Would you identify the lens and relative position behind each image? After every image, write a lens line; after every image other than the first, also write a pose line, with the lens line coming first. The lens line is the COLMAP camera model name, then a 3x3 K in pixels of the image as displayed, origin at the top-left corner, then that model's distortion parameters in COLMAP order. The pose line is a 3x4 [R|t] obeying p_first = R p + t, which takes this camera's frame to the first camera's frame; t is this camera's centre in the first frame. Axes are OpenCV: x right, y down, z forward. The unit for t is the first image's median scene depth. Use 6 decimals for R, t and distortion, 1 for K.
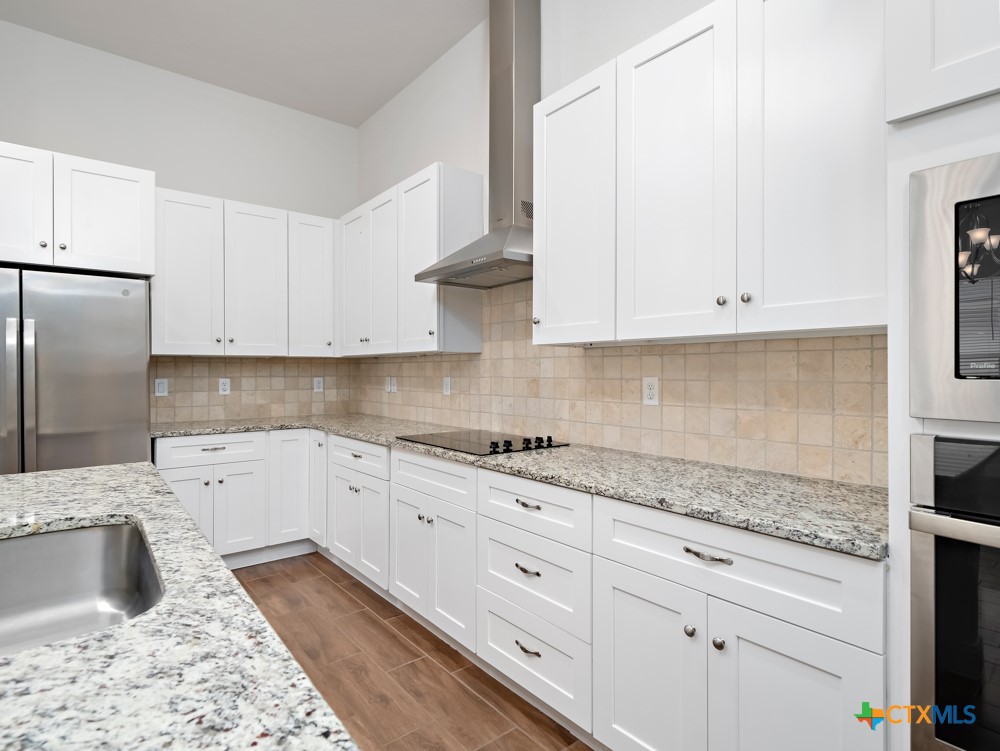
lens RADIAL K [[522.4, 0, 500.0], [0, 522.4, 375.5], [0, 0, 1]] dist [0.001328, 0.000091]
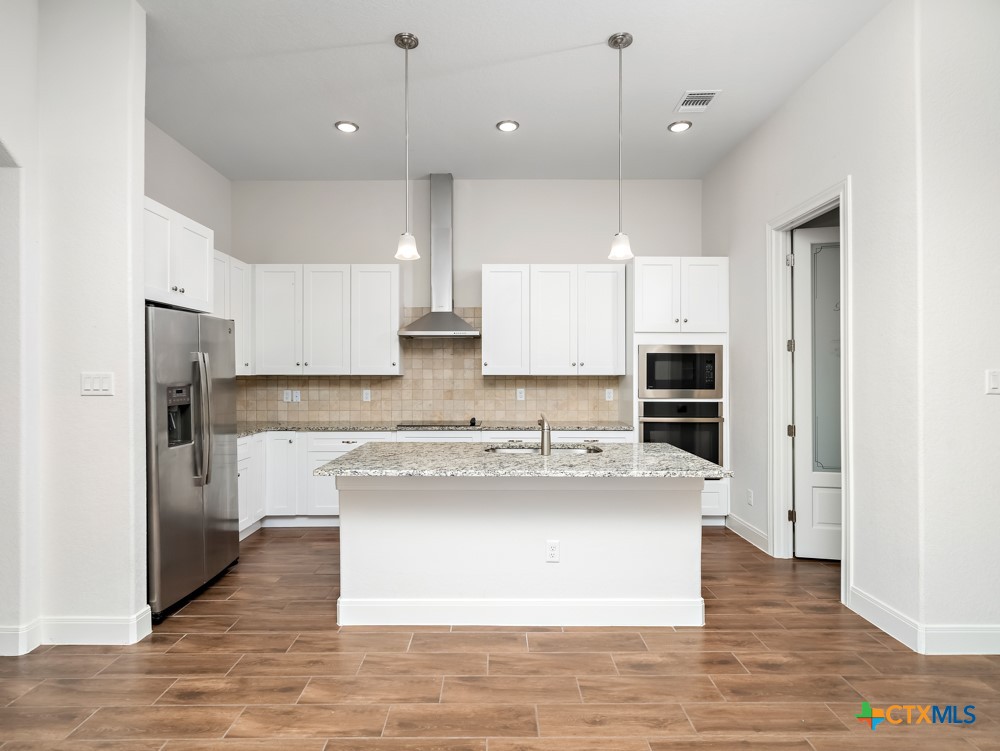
lens RADIAL K [[540.3, 0, 500.0], [0, 540.3, 375.5], [0, 0, 1]] dist [0.001392, -0.000273]
pose [[0.627335, 0.002473, 0.778745, -1.449887], [0.004757, 0.999964, -0.007008, -0.034538], [-0.778735, 0.008101, 0.627301, -0.410523]]
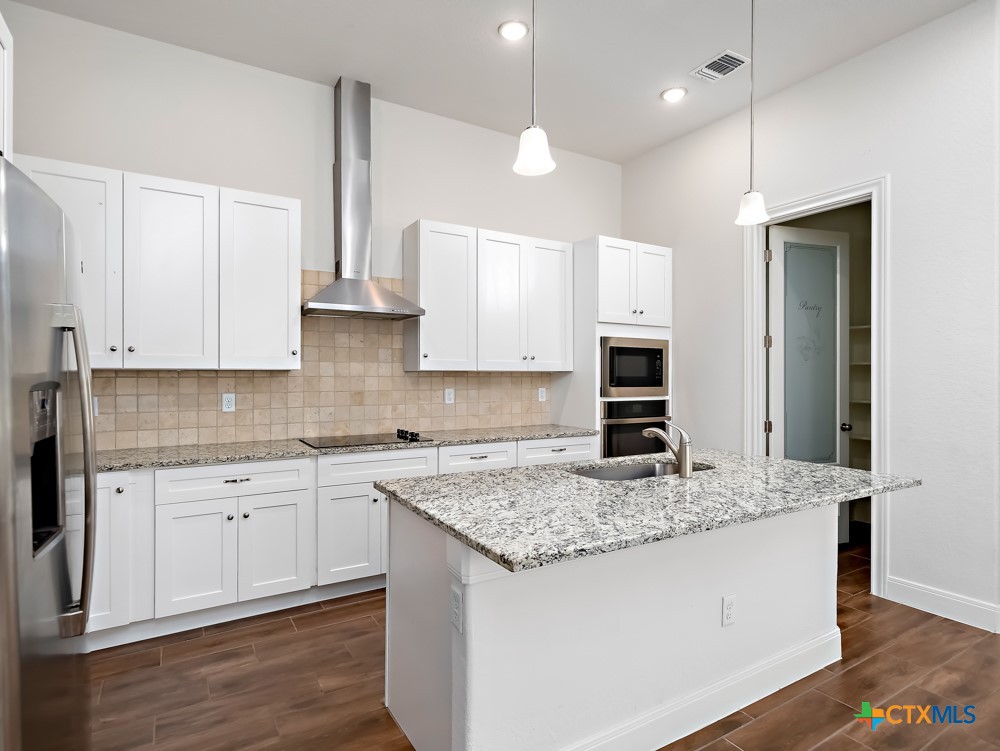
lens RADIAL K [[540.3, 0, 500.0], [0, 540.3, 375.5], [0, 0, 1]] dist [0.001392, -0.000273]
pose [[0.140211, 0.003131, 0.990117, -1.357551], [0.007618, 0.999962, -0.004241, -0.028786], [-0.990092, 0.008138, 0.140182, 0.468708]]
